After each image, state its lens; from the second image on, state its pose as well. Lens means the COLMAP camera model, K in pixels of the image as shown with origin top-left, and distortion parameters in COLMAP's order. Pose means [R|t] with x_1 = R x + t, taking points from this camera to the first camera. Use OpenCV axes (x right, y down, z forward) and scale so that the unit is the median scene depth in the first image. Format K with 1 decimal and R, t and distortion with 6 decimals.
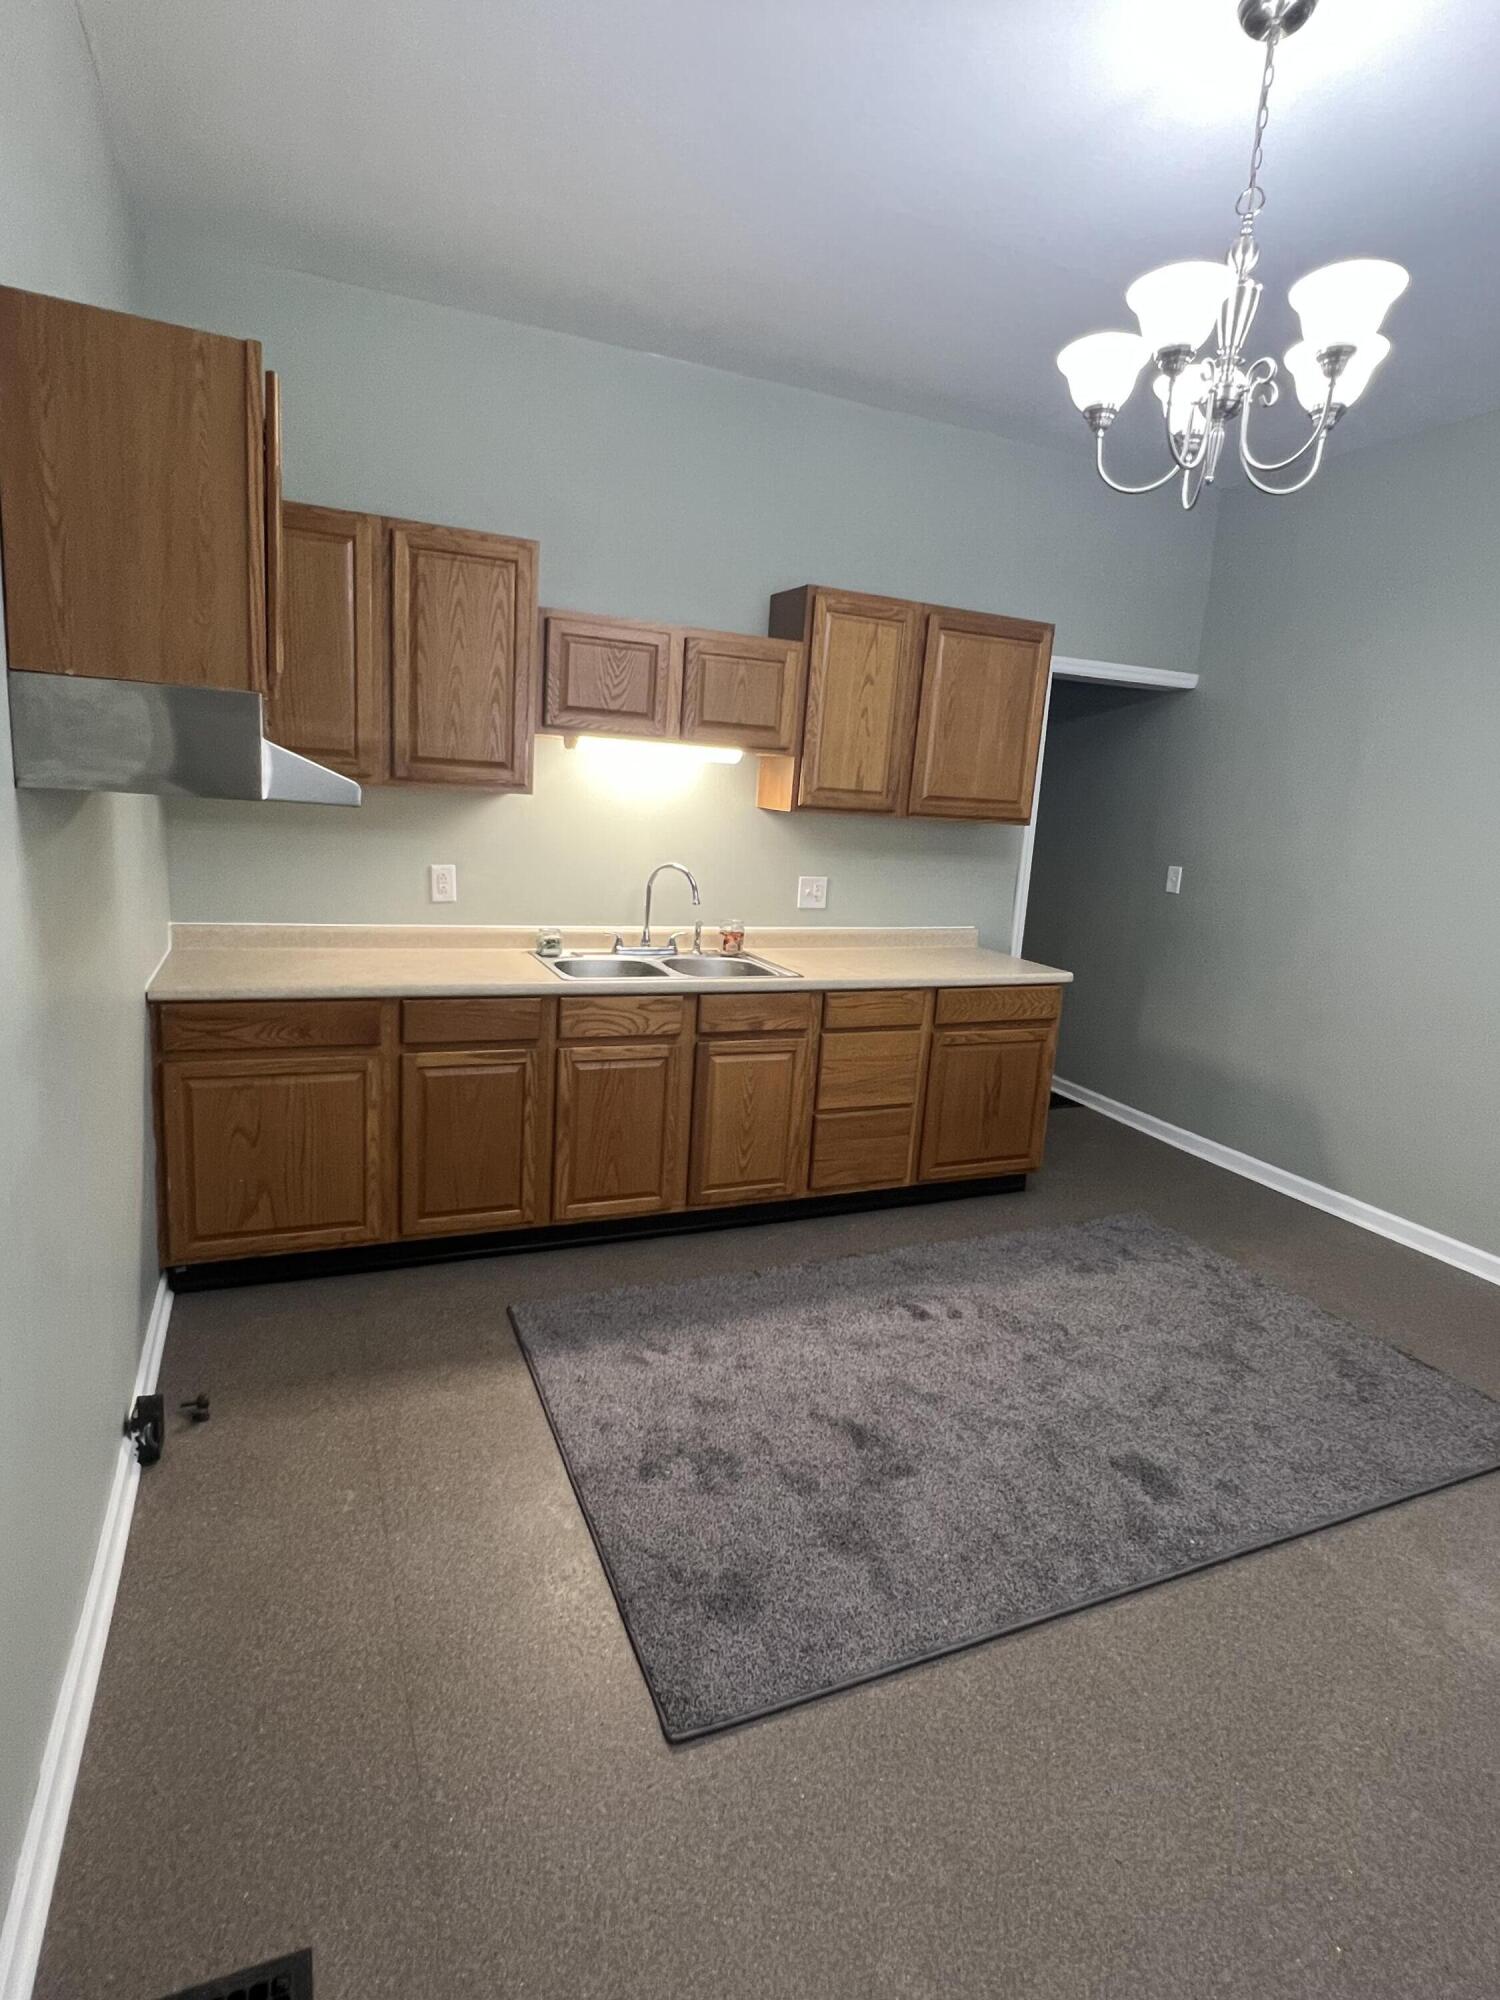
lens RADIAL K [[993.8, 0, 796.1], [0, 993.8, 990.7], [0, 0, 1]] dist [-0.000920, -0.000116]
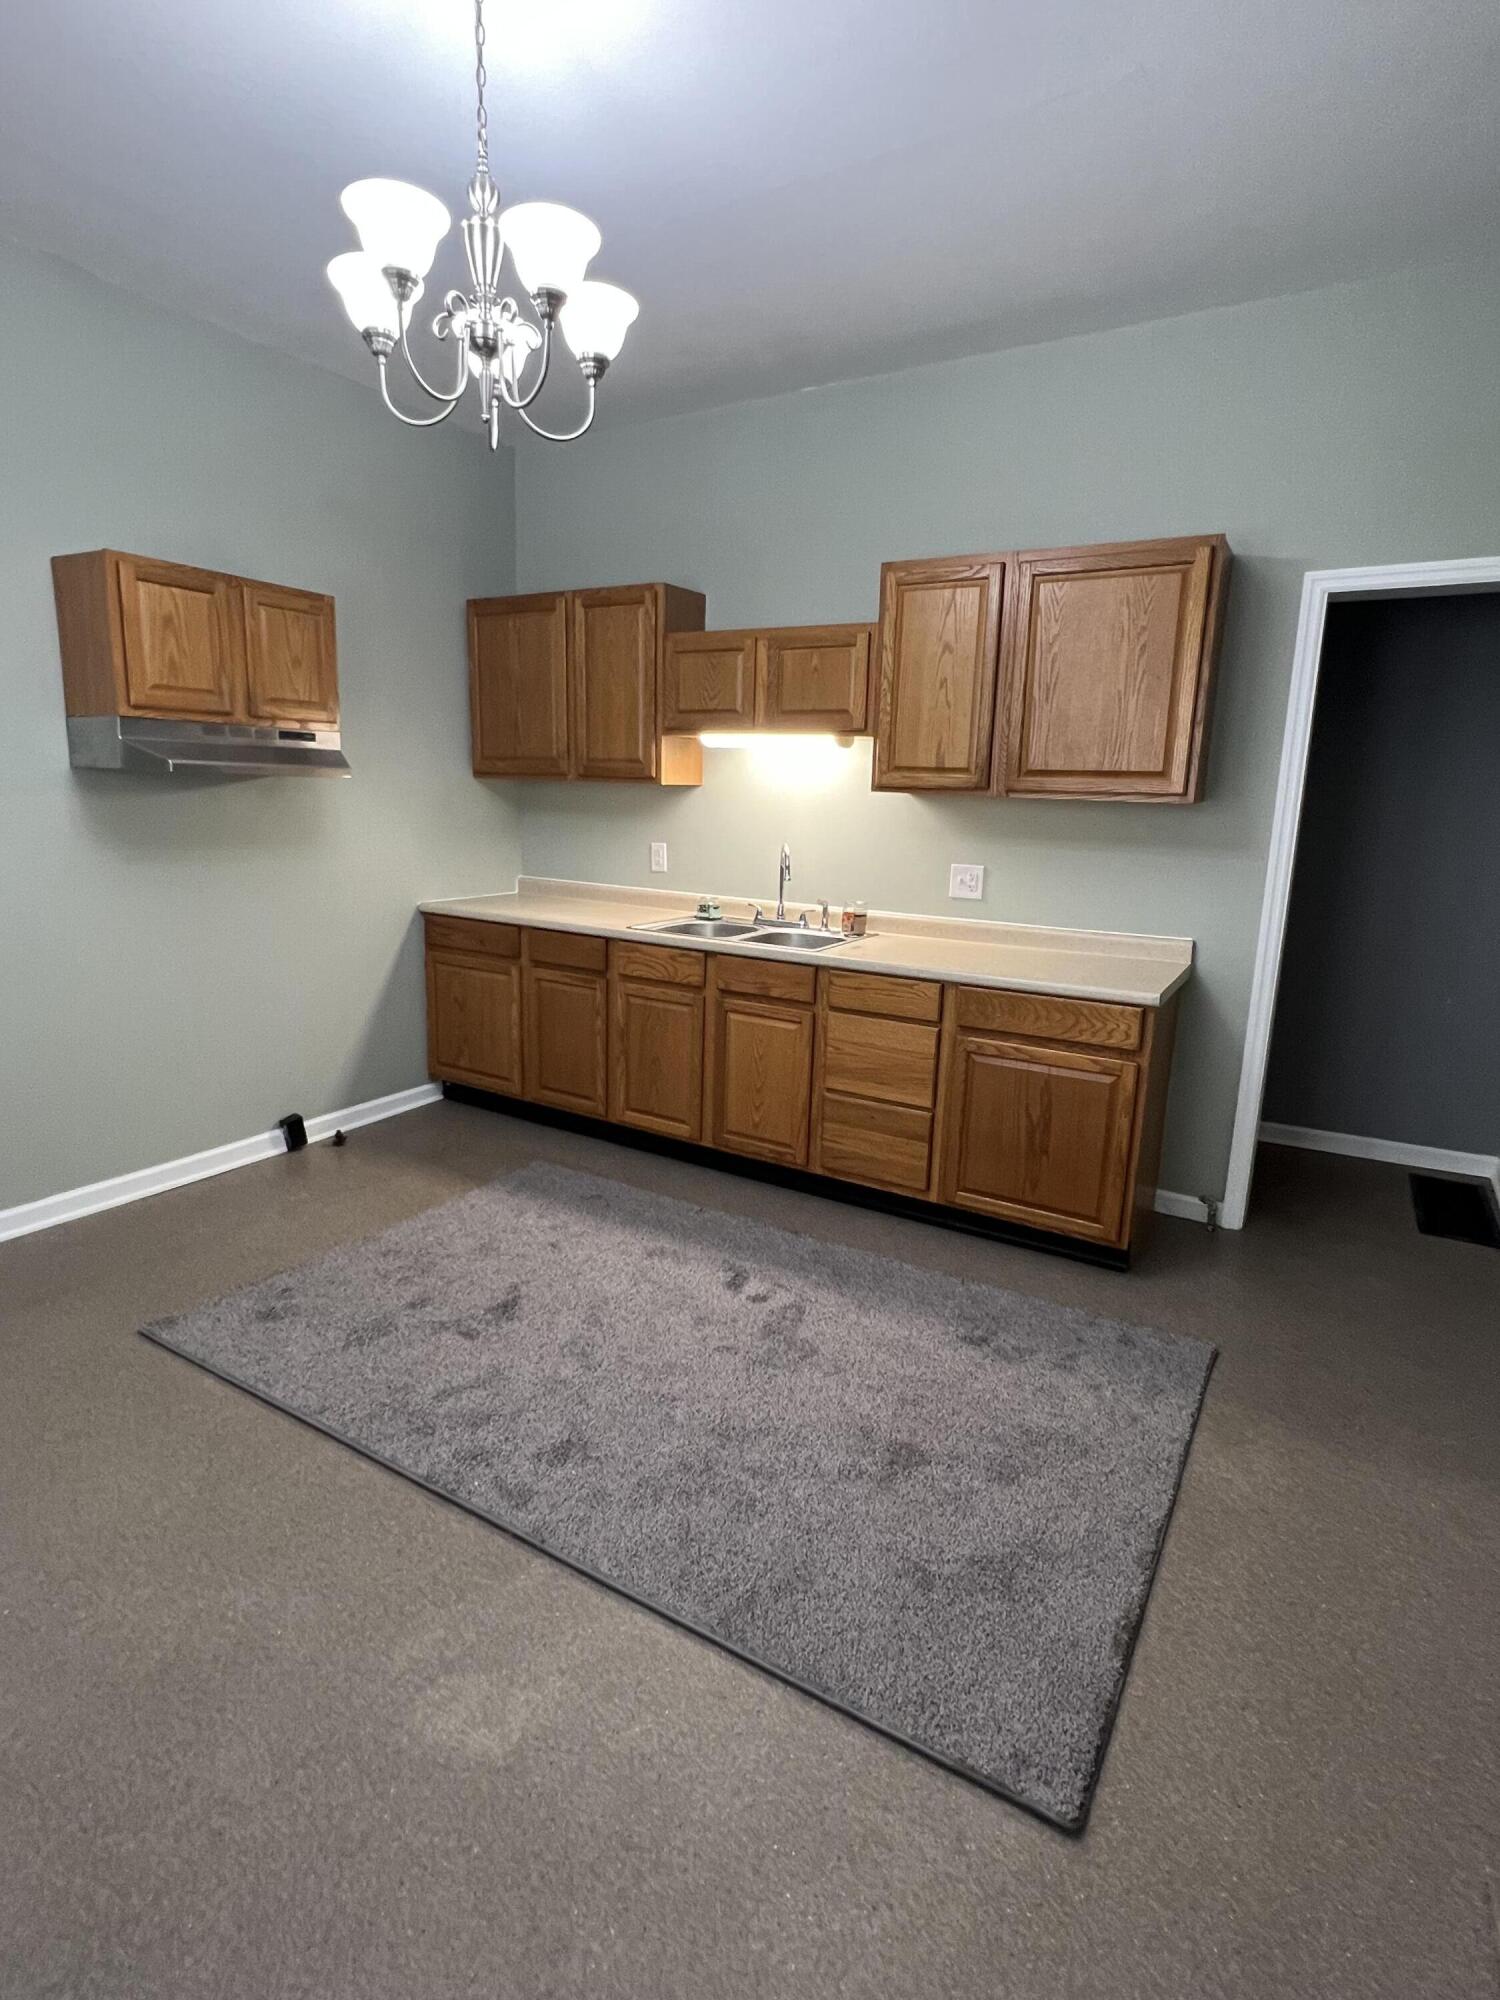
lens RADIAL K [[993.8, 0, 796.1], [0, 993.8, 990.7], [0, 0, 1]] dist [-0.000920, -0.000116]
pose [[0.593189, 0.115227, -0.796775, 0.817310], [-0.146302, 0.988654, 0.034055, -0.006280], [0.791658, 0.096368, 0.603316, 0.376938]]
